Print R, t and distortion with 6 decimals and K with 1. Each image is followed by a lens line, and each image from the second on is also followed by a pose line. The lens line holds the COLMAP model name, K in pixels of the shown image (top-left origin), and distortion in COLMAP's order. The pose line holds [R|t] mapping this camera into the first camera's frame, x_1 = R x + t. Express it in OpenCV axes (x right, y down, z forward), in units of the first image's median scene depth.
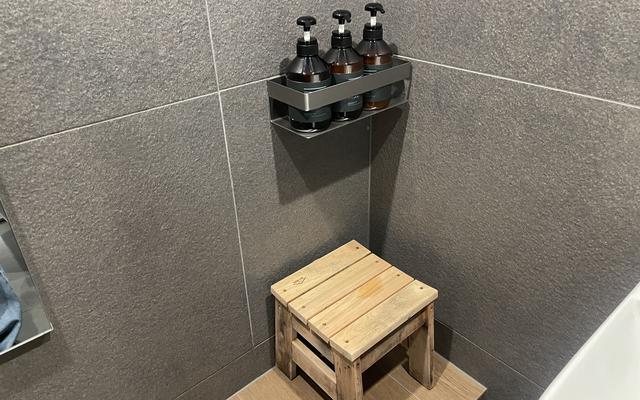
lens RADIAL K [[489.3, 0, 317.3], [0, 489.3, 199.7], [0, 0, 1]] dist [0.067706, -0.004993]
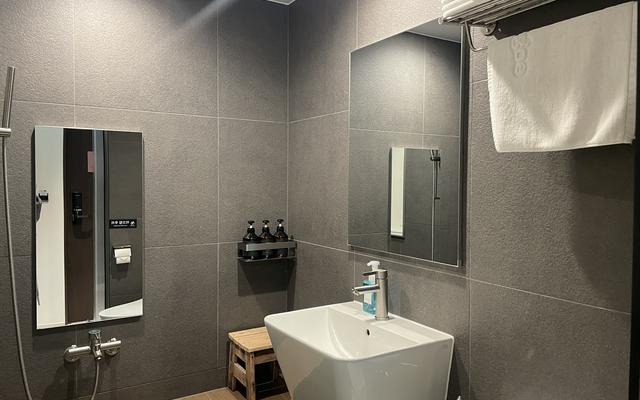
lens RADIAL K [[489.3, 0, 320.2], [0, 489.3, 200.8], [0, 0, 1]] dist [0.067706, -0.004993]
pose [[0.989774, 0.045825, -0.135080, 0.700160], [-0.103849, 0.880692, -0.462166, 0.755579], [0.097785, 0.471468, 0.876445, -1.430376]]
